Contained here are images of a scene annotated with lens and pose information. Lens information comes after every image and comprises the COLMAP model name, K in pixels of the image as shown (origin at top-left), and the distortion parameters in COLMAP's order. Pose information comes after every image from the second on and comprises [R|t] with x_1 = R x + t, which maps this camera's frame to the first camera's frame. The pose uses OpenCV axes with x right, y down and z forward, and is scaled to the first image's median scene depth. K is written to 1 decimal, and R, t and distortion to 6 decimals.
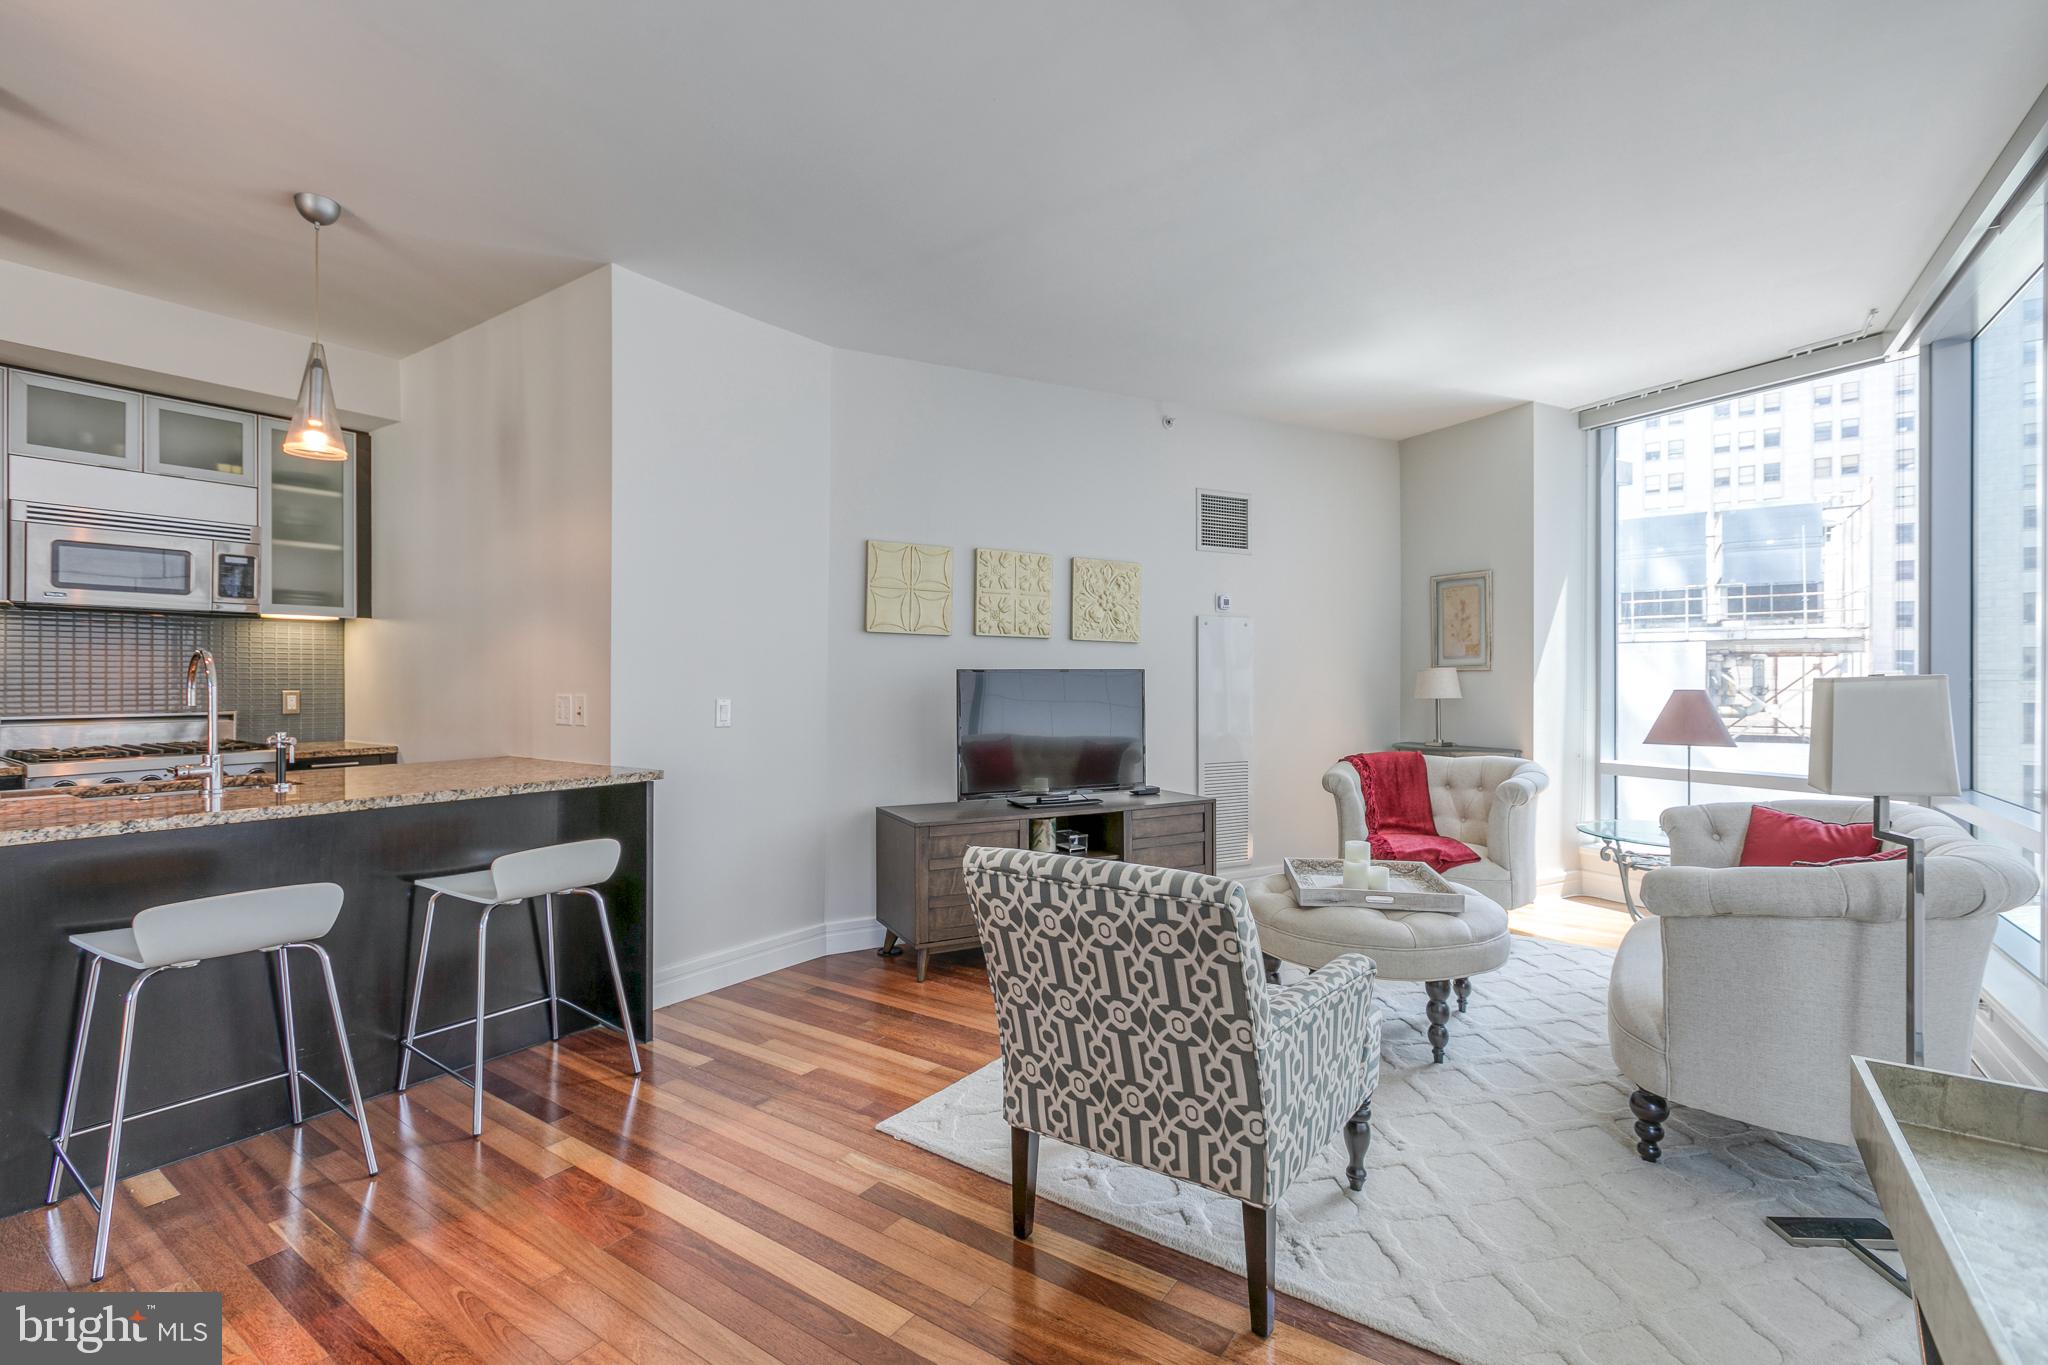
lens RADIAL K [[914.9, 0, 1019.9], [0, 914.9, 679.7], [0, 0, 1]] dist [-0.000327, -0.000113]
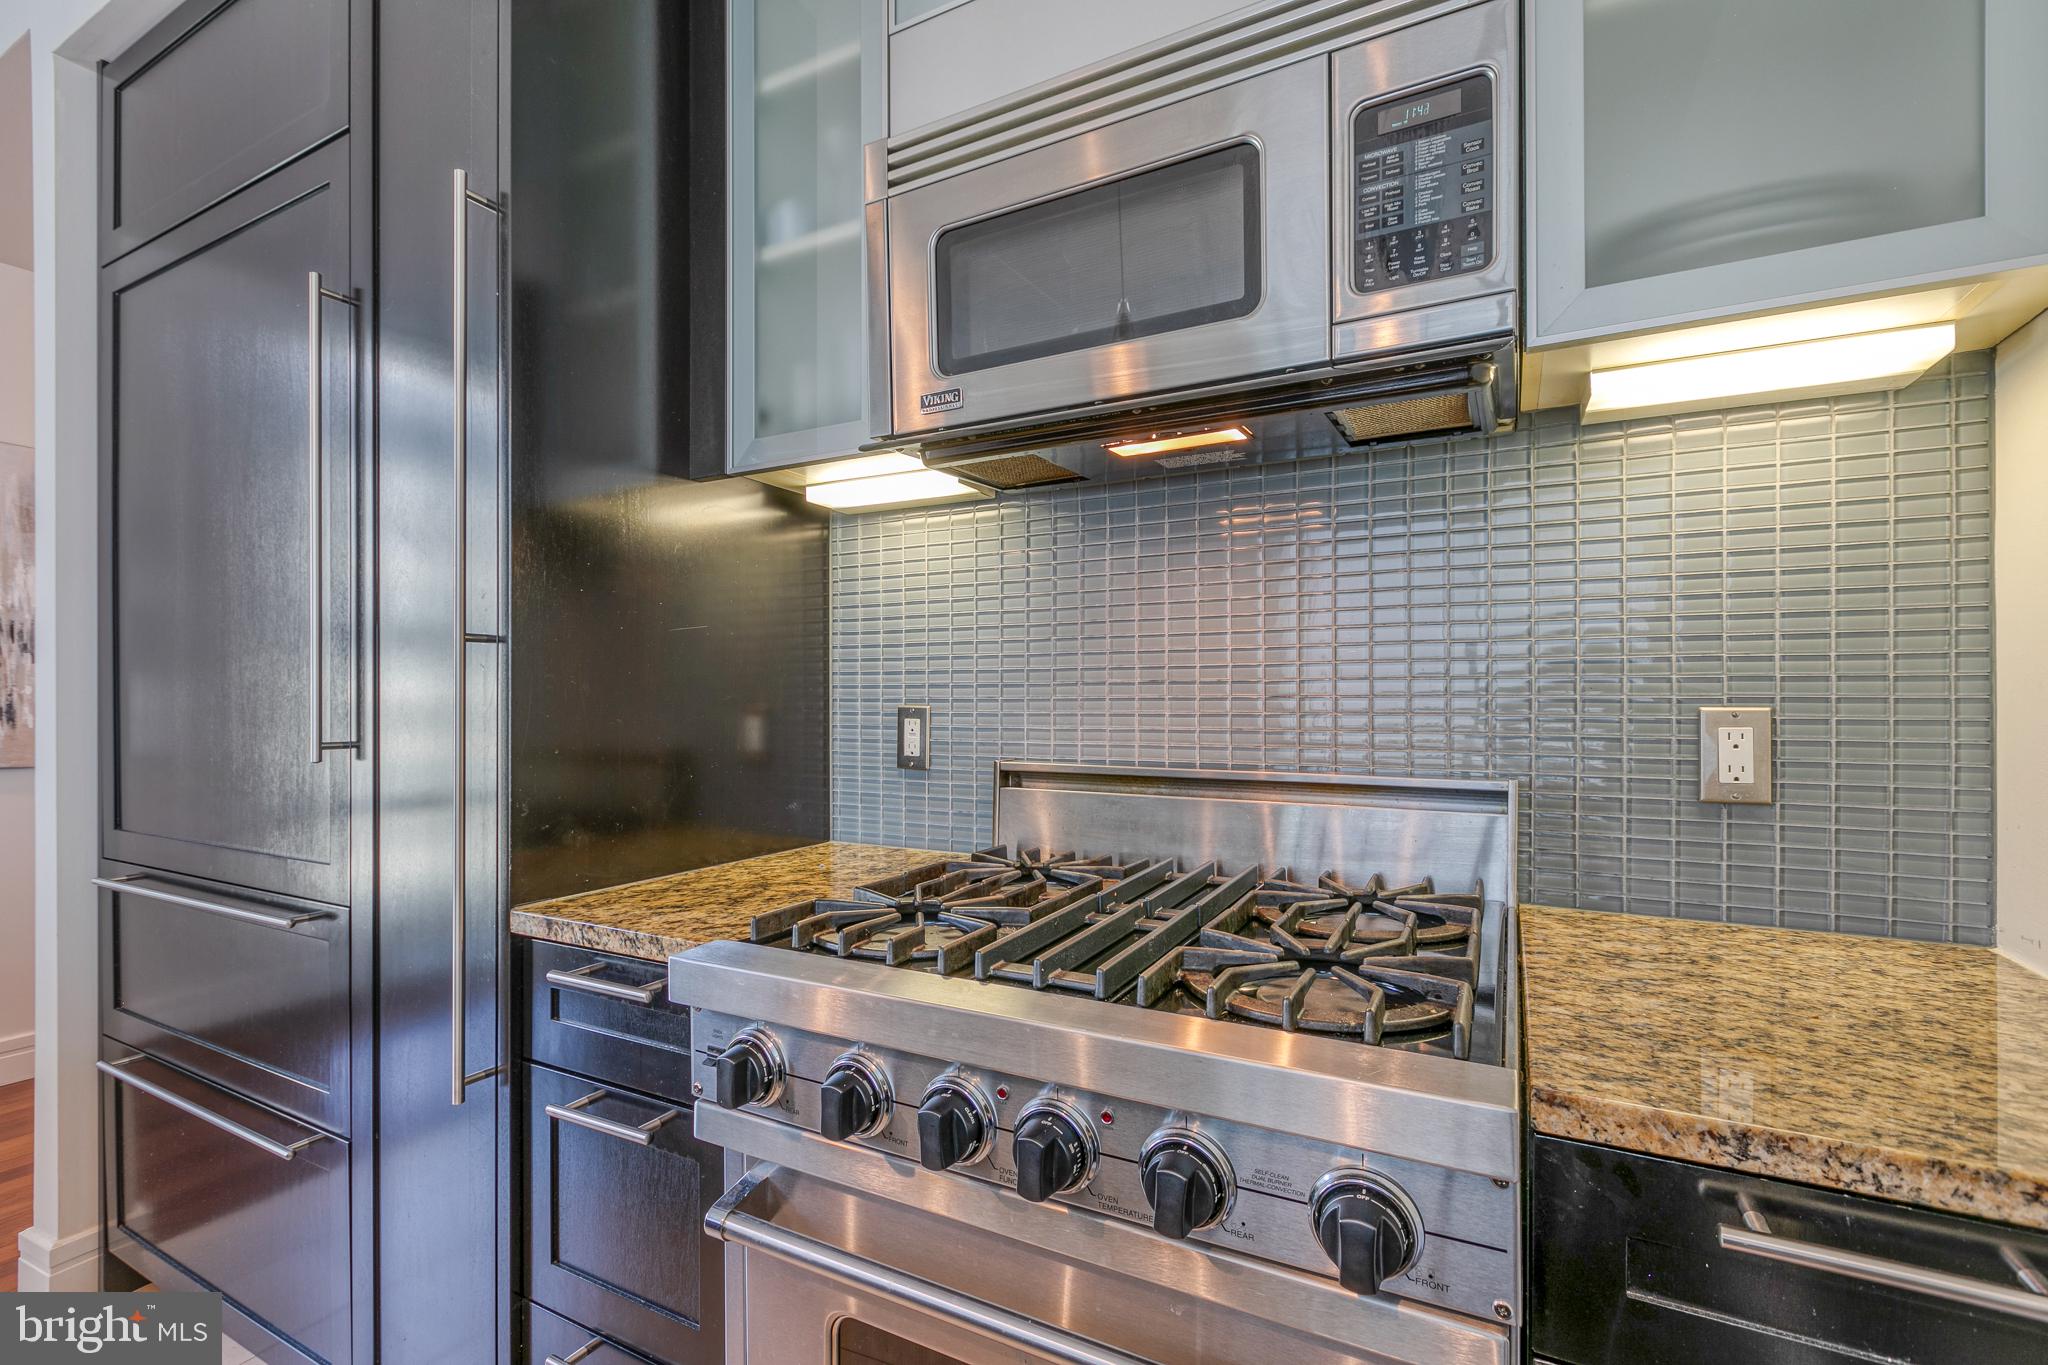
lens RADIAL K [[911.4, 0, 1029.9], [0, 911.4, 693.6], [0, 0, 1]] dist [-0.013573, 0.000328]
pose [[0.122506, -0.002519, -0.992465, -0.726275], [0.002209, 0.999995, -0.002266, 0.011976], [0.992465, -0.001915, 0.122511, 0.980001]]
